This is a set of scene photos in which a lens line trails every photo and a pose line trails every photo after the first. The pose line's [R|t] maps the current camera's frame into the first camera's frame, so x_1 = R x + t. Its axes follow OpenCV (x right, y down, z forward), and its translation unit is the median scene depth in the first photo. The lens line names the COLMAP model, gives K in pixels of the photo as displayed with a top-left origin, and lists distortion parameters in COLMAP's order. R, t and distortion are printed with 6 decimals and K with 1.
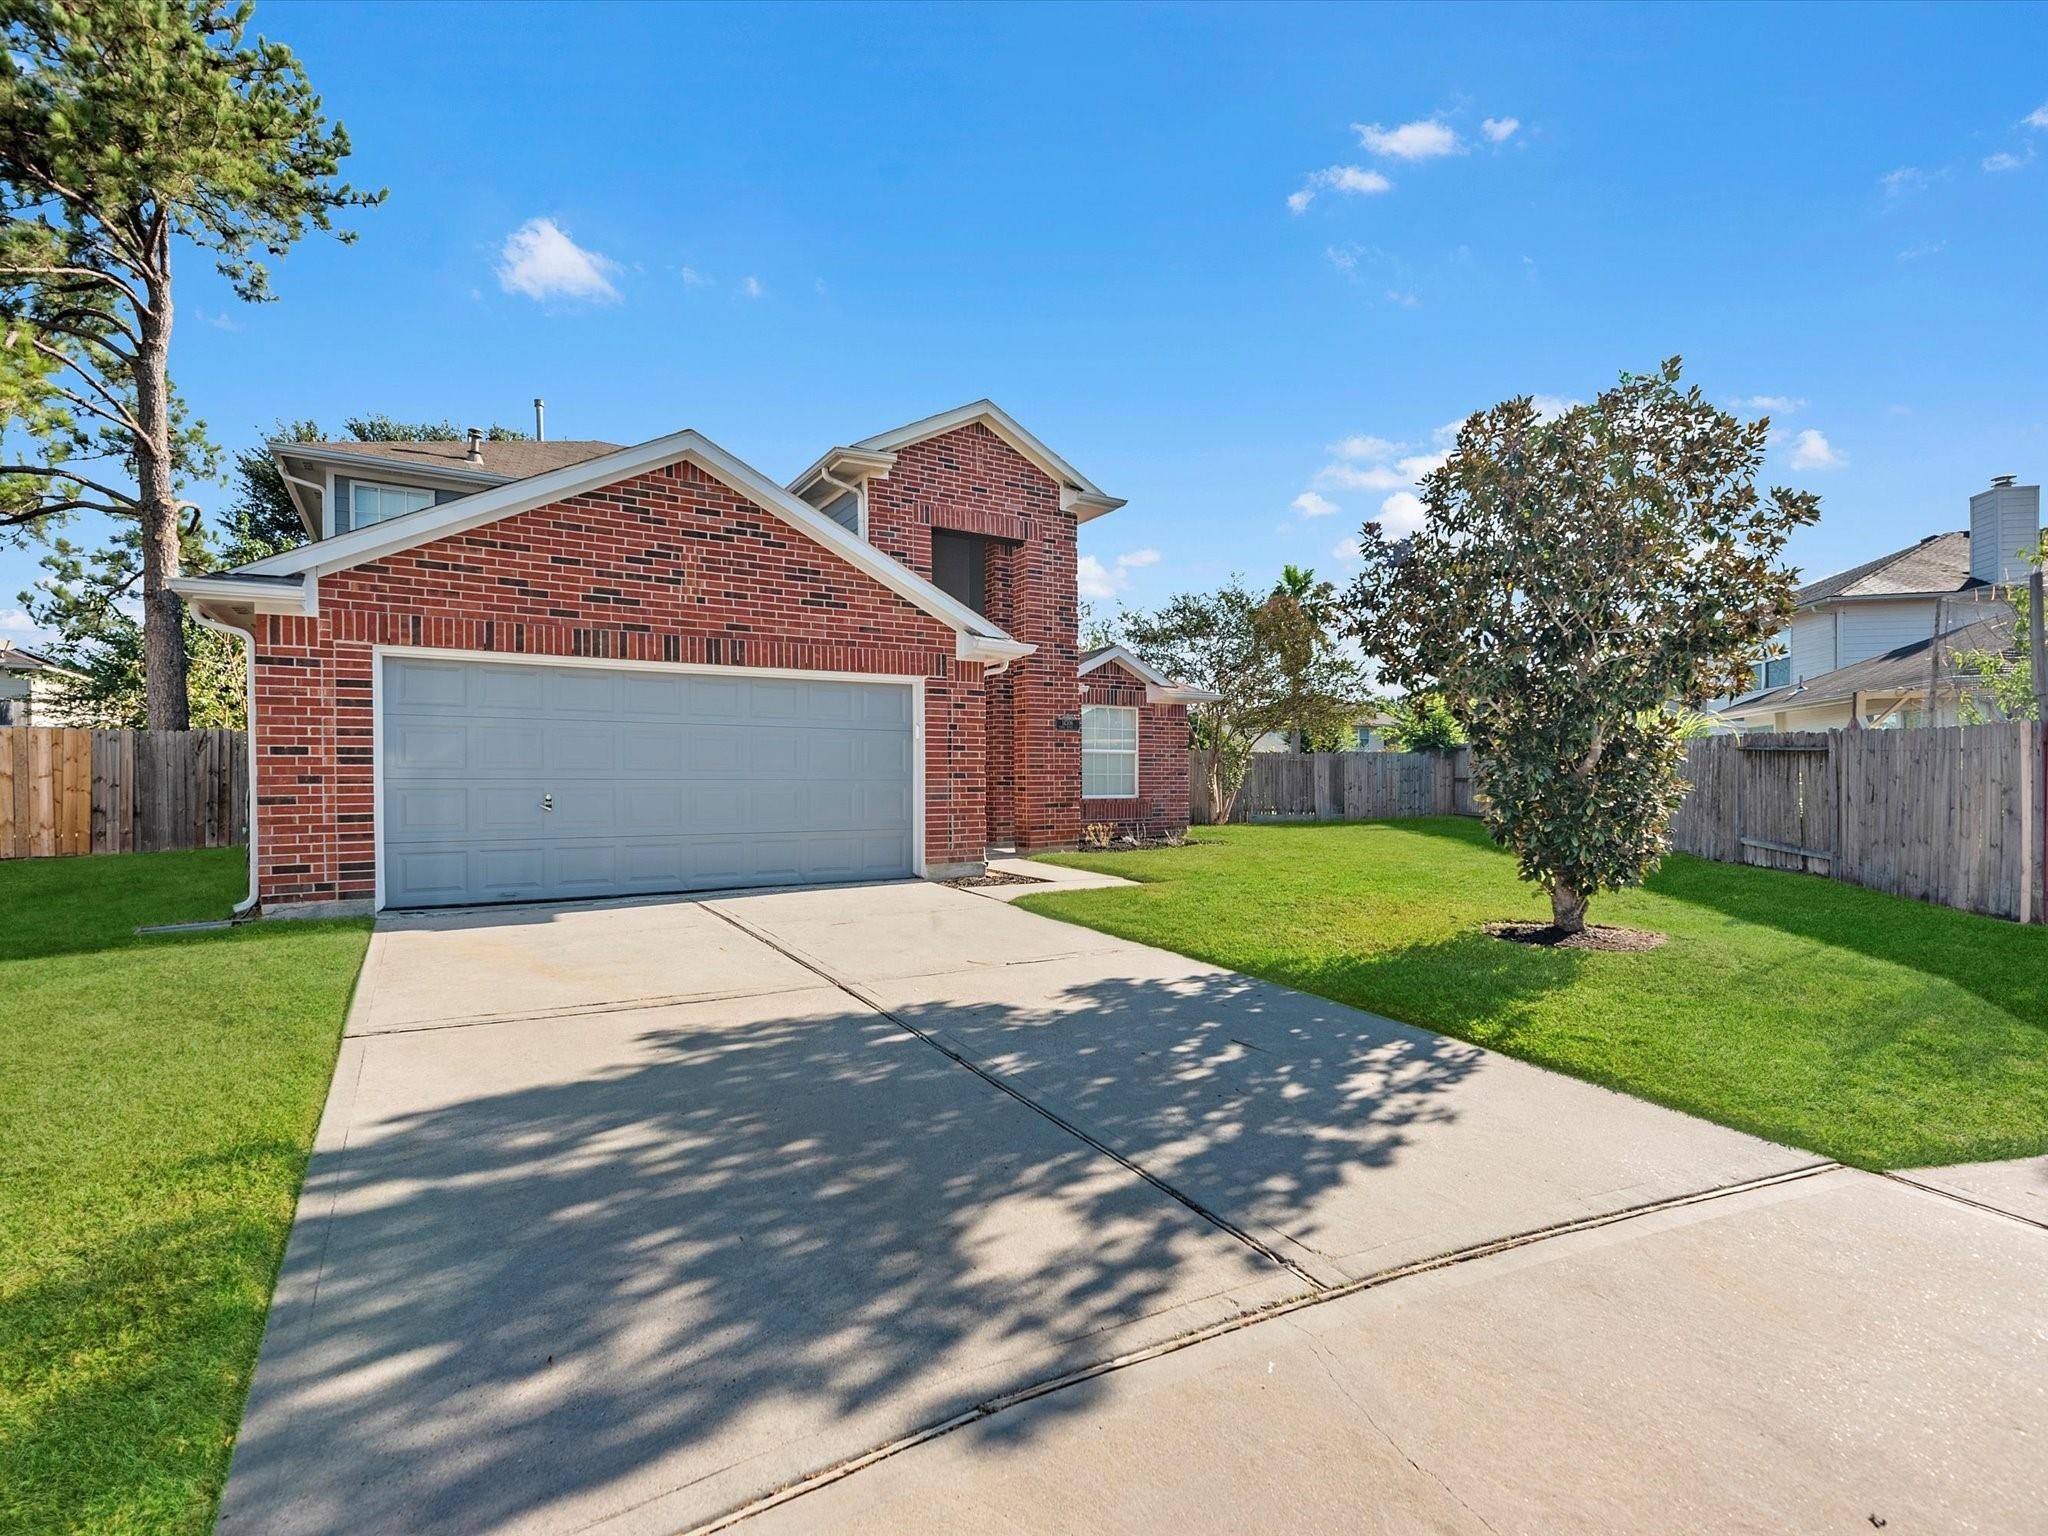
lens RADIAL K [[936.3, 0, 1021.7], [0, 936.3, 785.8], [0, 0, 1]] dist [-0.001287, -0.000386]
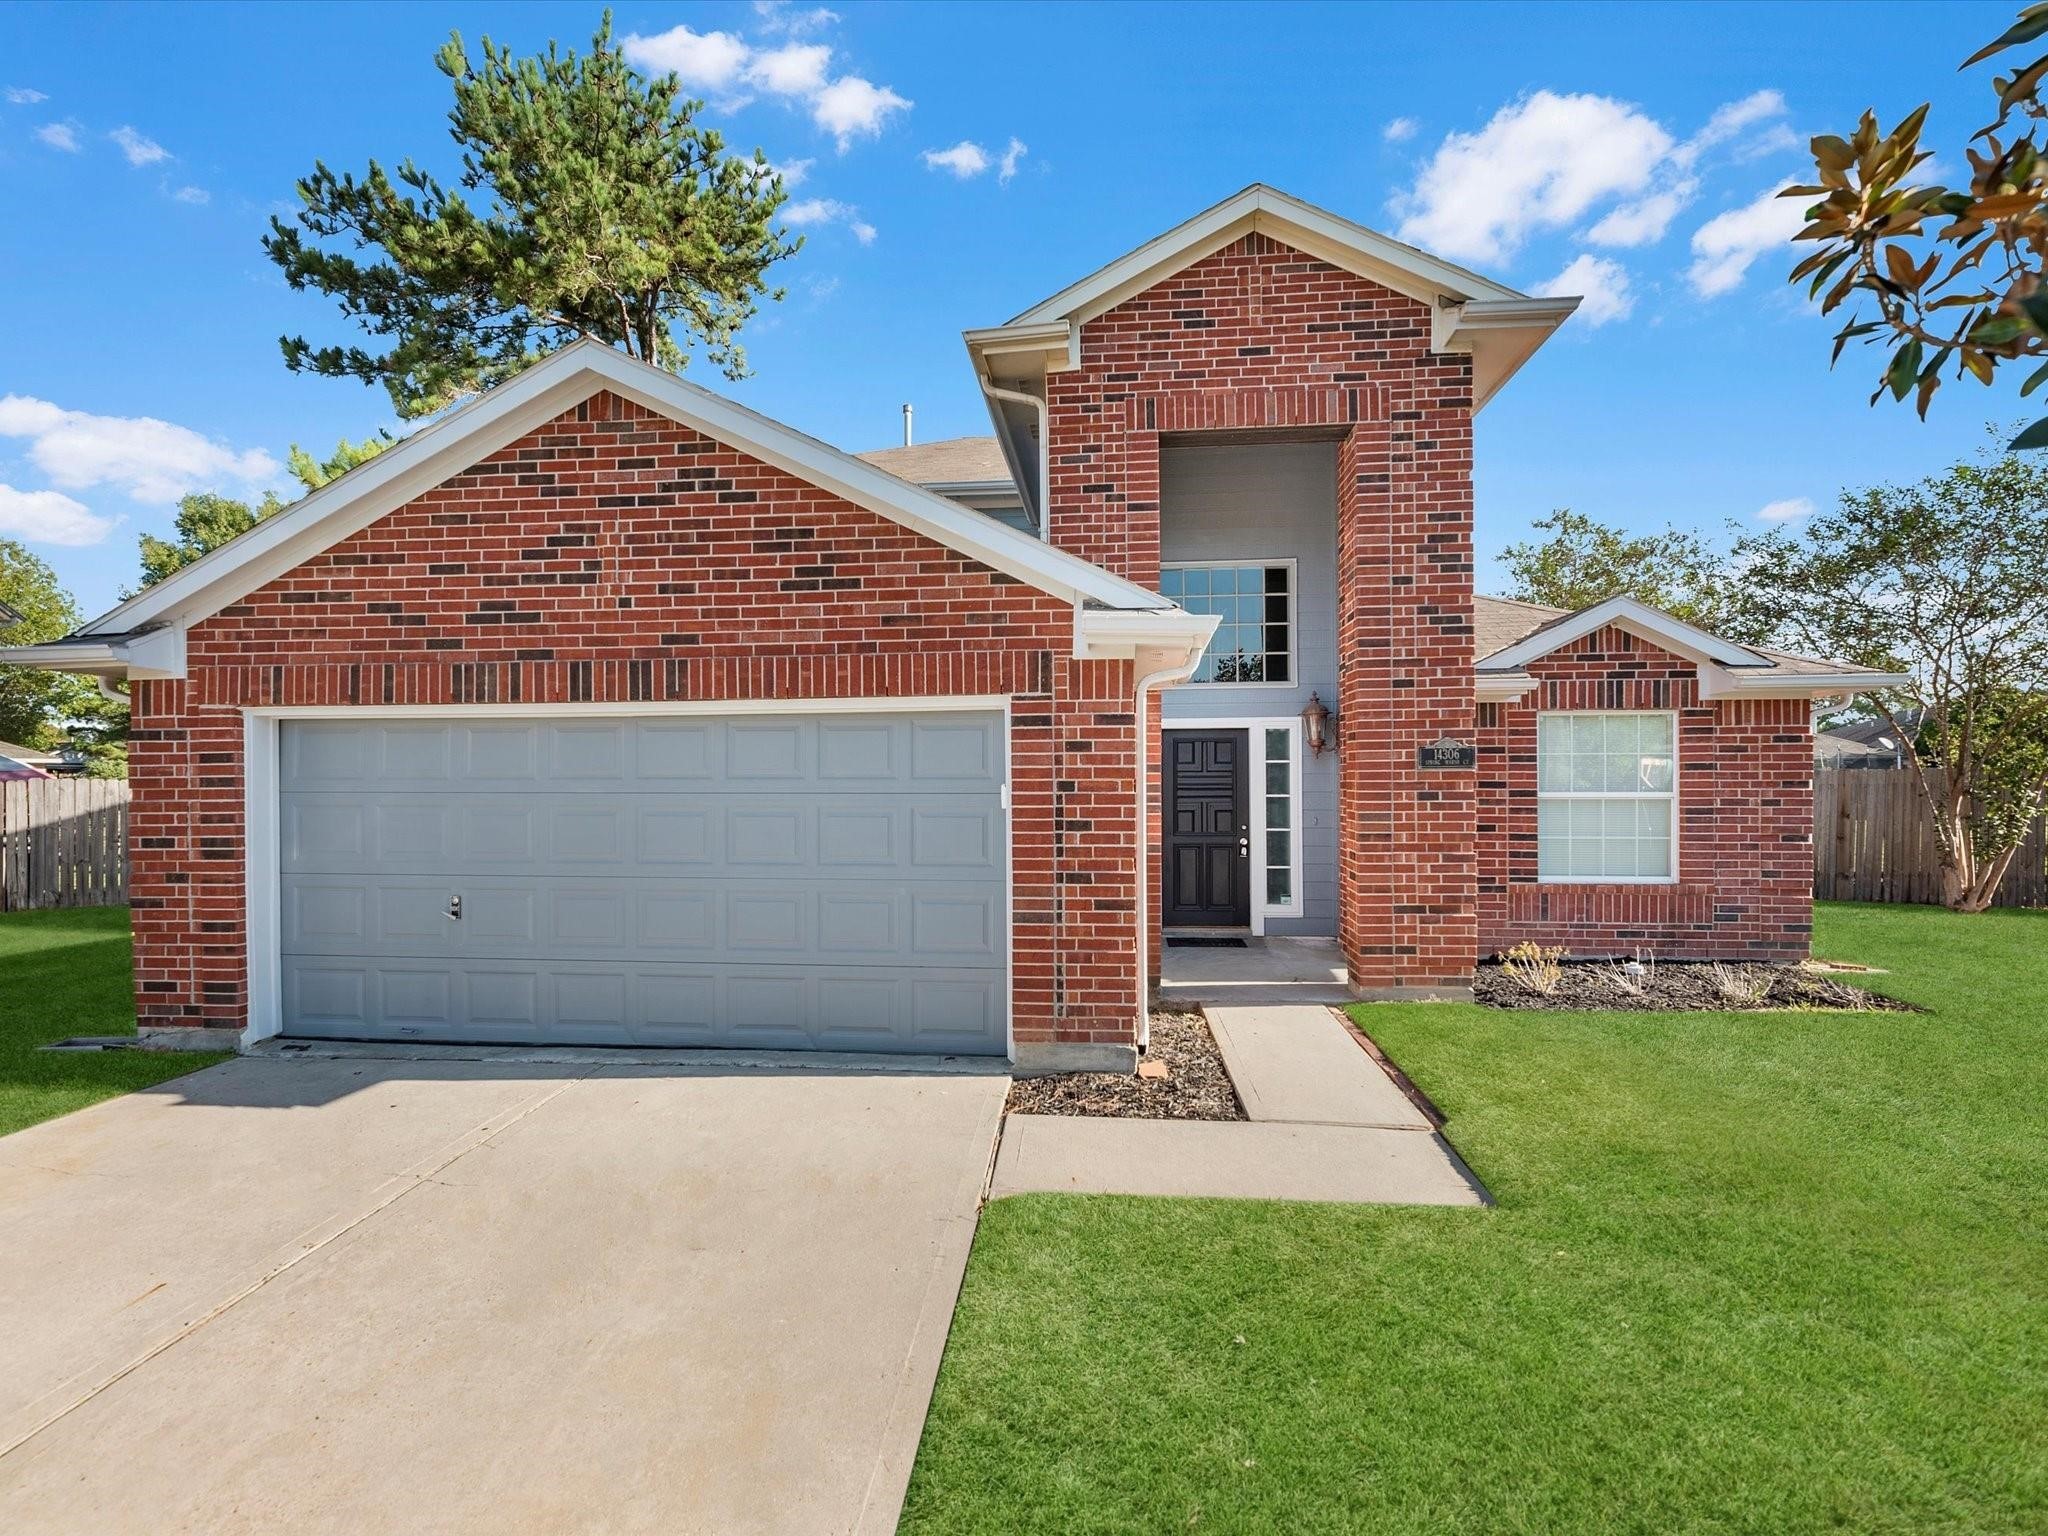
lens RADIAL K [[936.3, 0, 1021.7], [0, 936.3, 785.8], [0, 0, 1]] dist [-0.001287, -0.000386]
pose [[0.797996, 0.002390, -0.602658, 0.260764], [-0.002367, 0.999997, 0.000831, -0.073166], [0.602658, 0.000763, 0.797999, 0.647033]]
